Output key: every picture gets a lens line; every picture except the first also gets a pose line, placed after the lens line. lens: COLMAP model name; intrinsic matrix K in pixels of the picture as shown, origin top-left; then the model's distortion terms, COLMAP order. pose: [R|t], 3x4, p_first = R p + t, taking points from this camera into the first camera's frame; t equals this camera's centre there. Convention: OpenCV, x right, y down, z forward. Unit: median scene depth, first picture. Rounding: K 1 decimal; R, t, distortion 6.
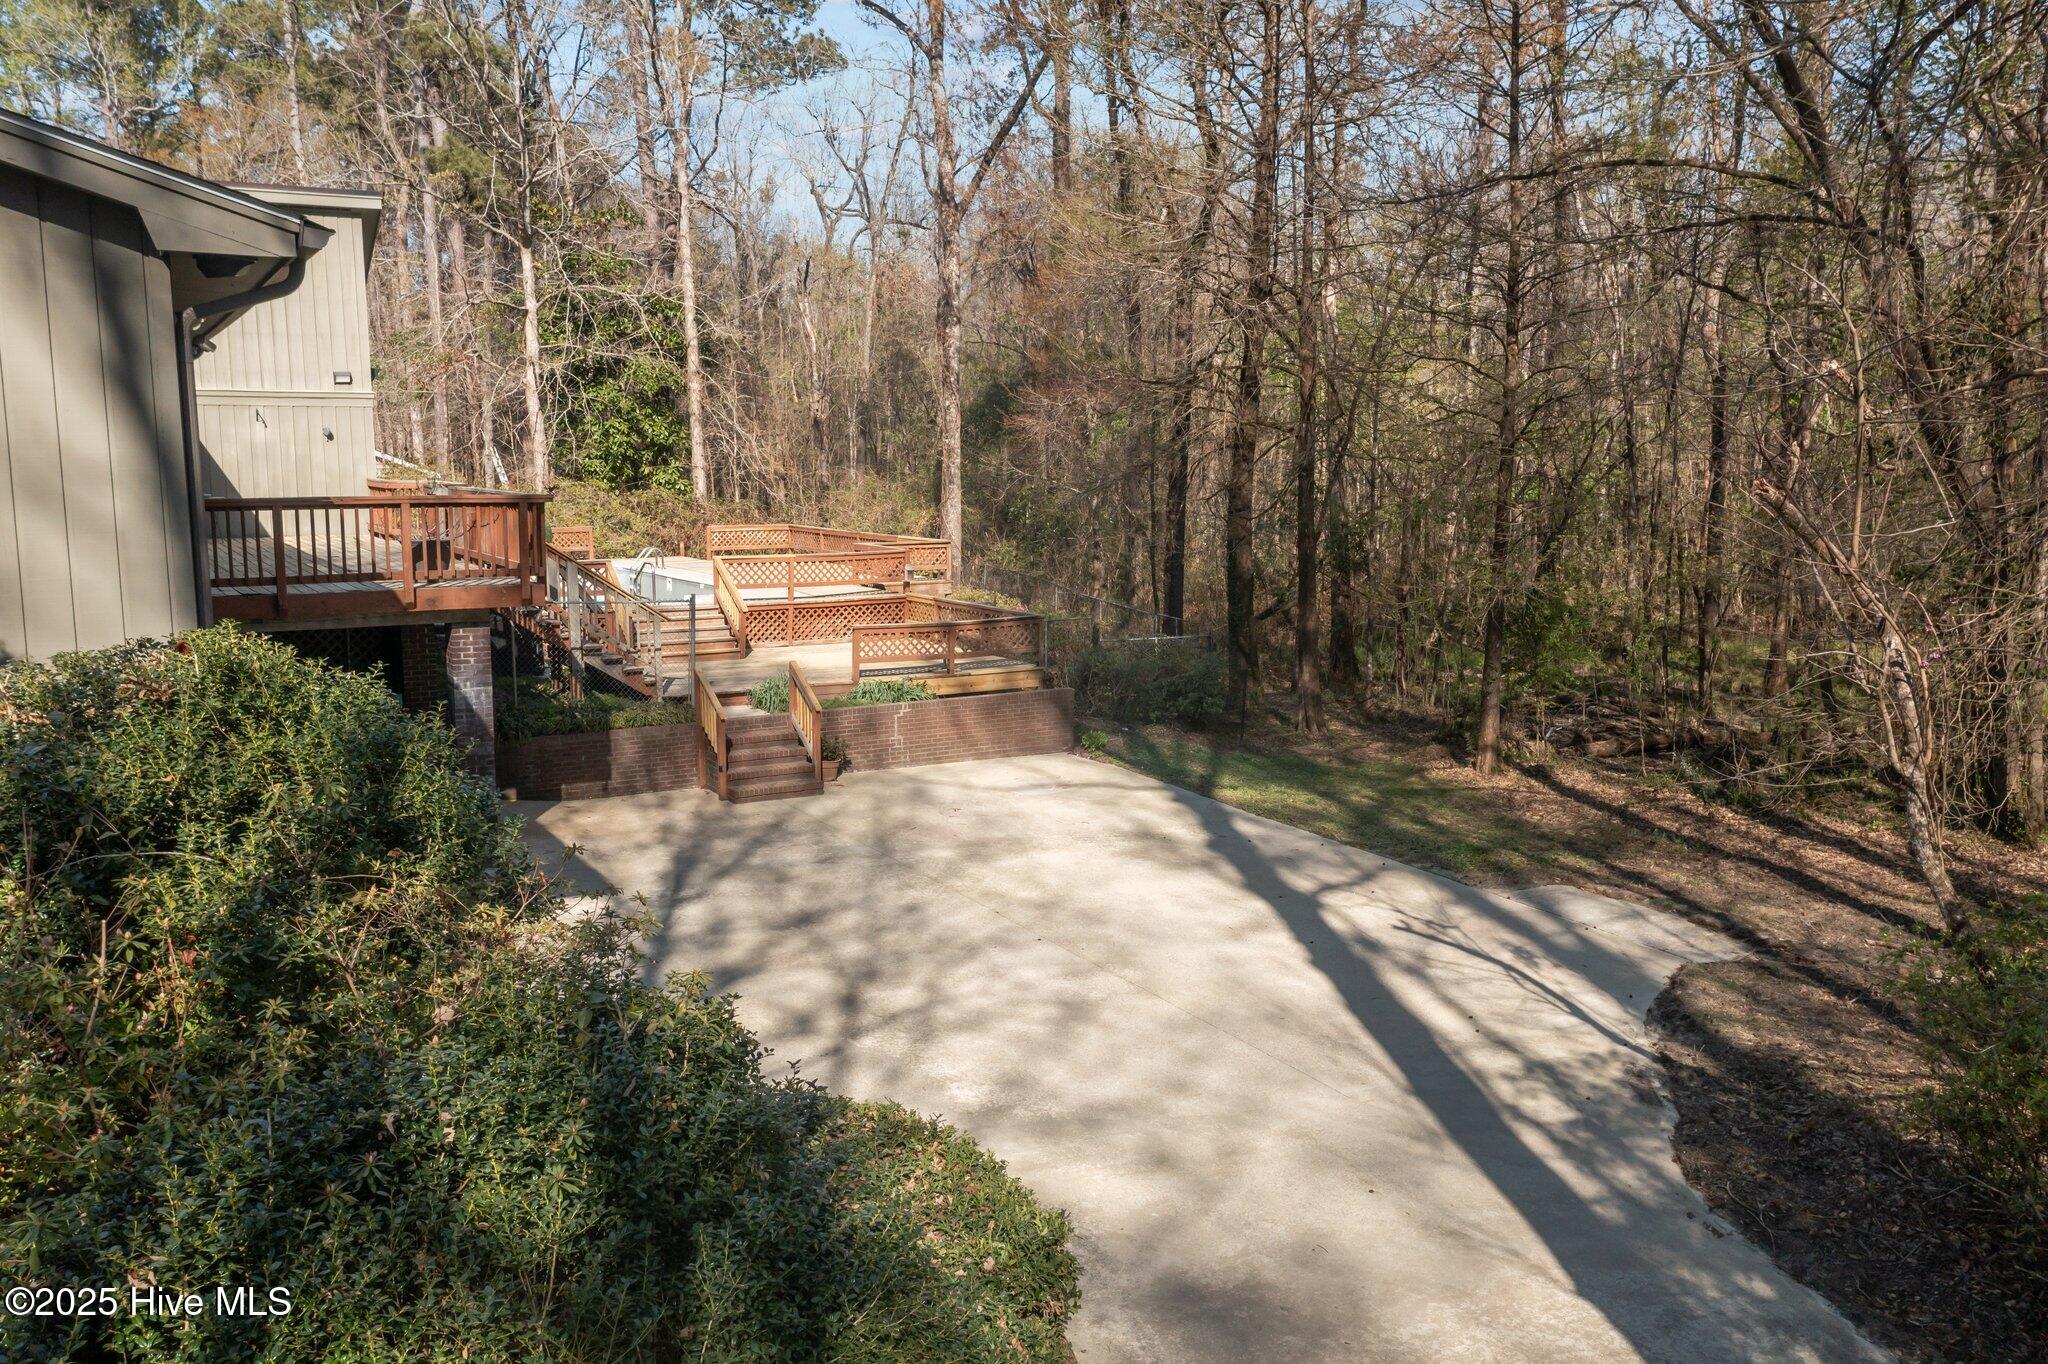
lens RADIAL K [[1628.2, 0, 1024.0], [0, 1628.2, 682.0], [0, 0, 1]] dist [-0.002678, -0.001747]
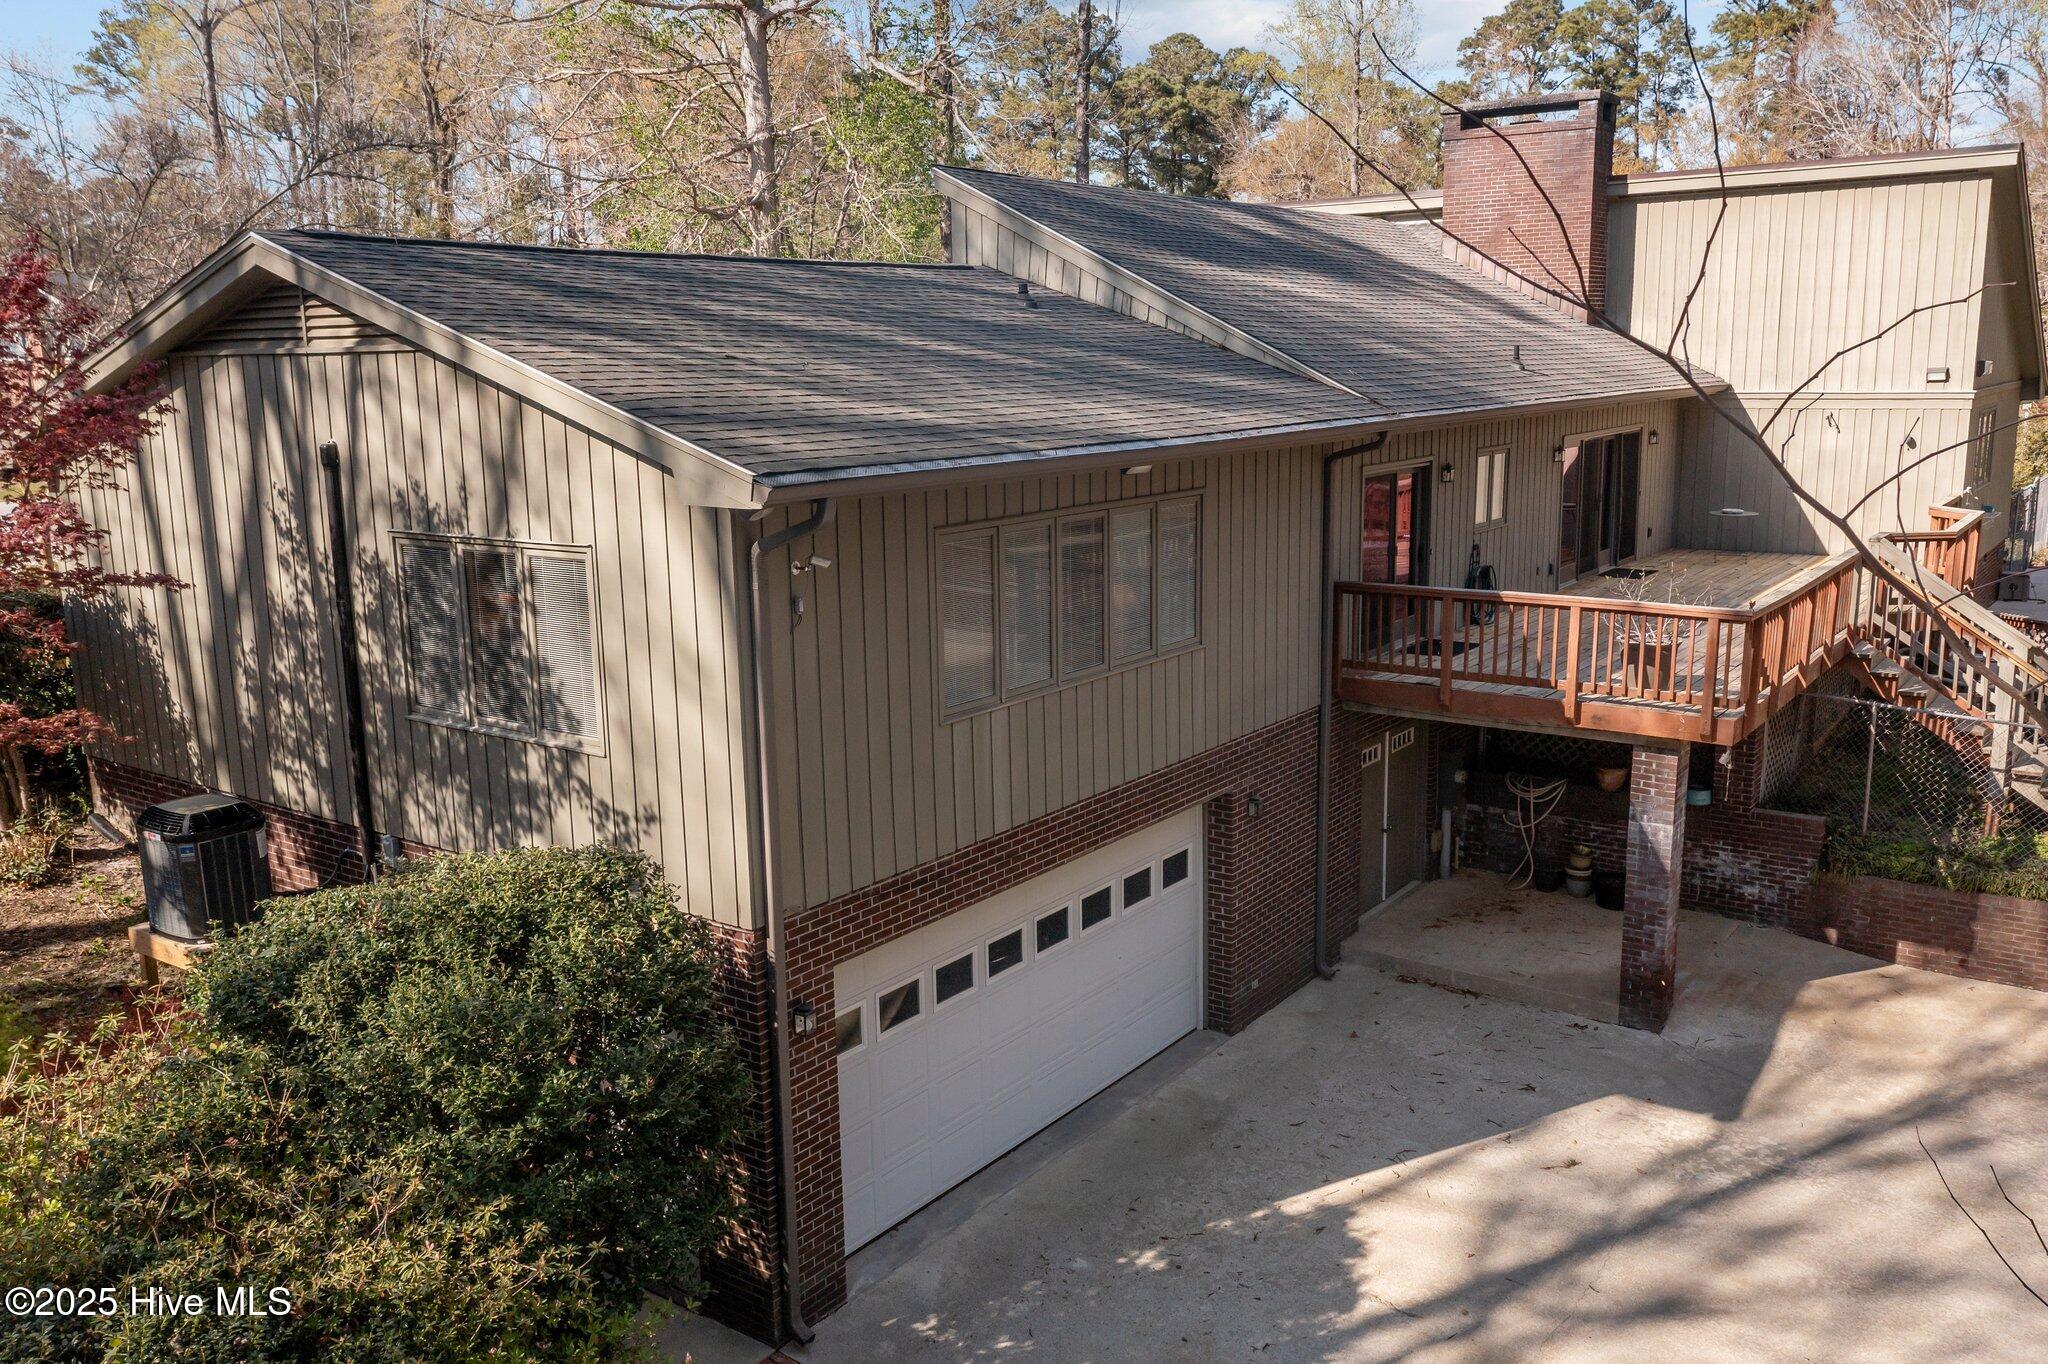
lens RADIAL K [[1657.4, 0, 1024.0], [0, 1657.4, 682.0], [0, 0, 1]] dist [-0.005240, 0.000187]
pose [[0.420833, 0.166989, -0.891635, 0.211756], [-0.110908, 0.985008, 0.132130, -0.112370], [0.900332, 0.043285, 0.433045, 0.260514]]
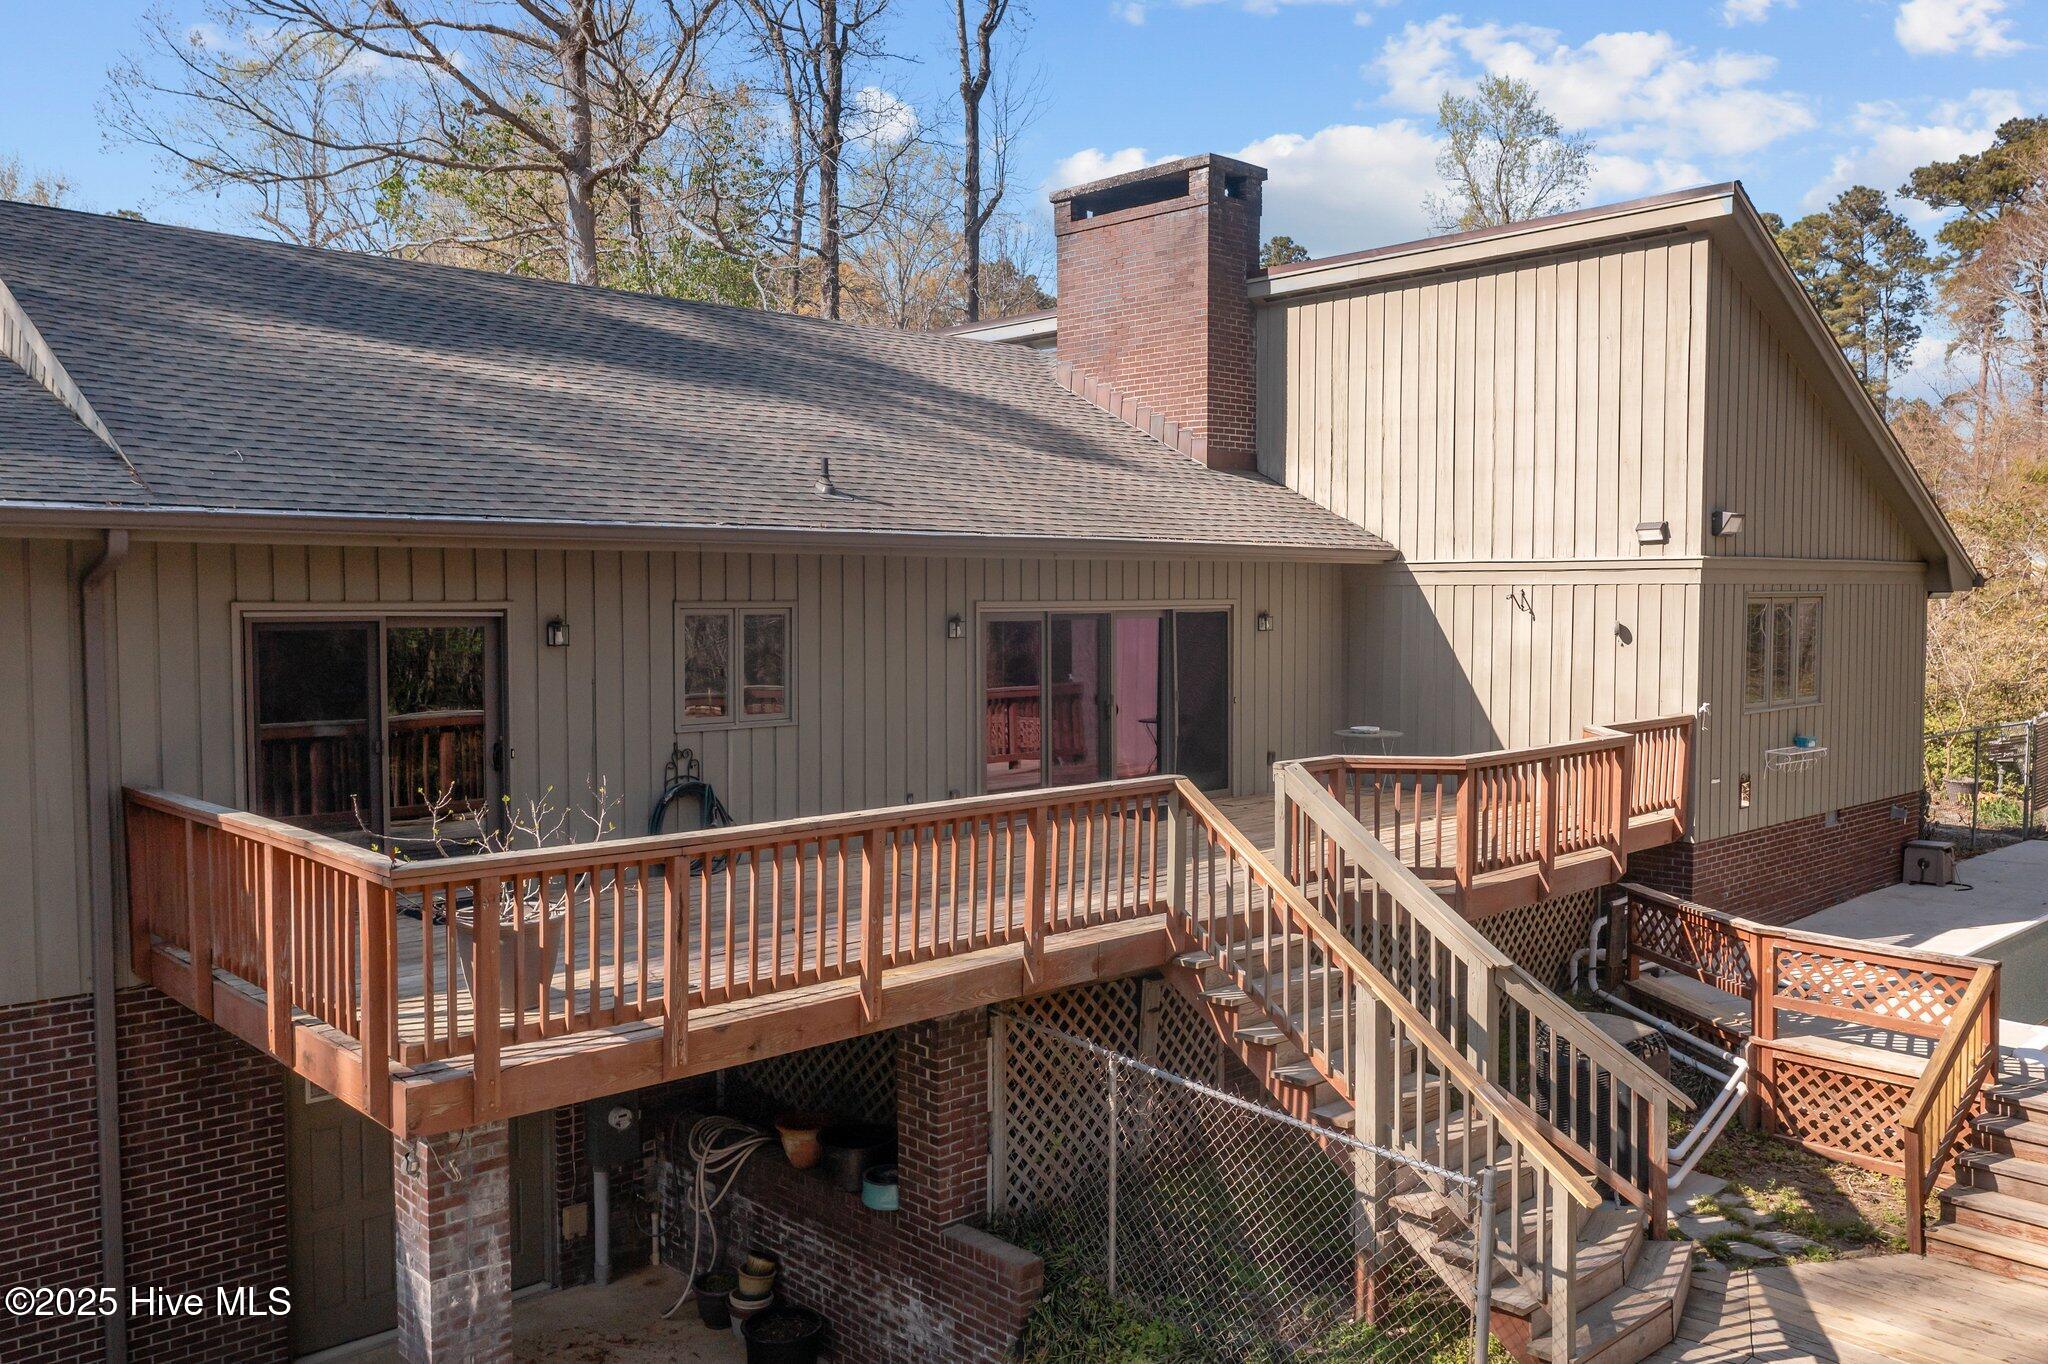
lens RADIAL K [[1637.9, 0, 1024.0], [0, 1637.9, 682.0], [0, 0, 1]] dist [-0.028599, 0.007218]
pose [[0.241710, 0.050820, -0.969017, 0.085962], [-0.138997, 0.990142, 0.017256, -0.143638], [0.960342, 0.130520, 0.246391, 0.820065]]
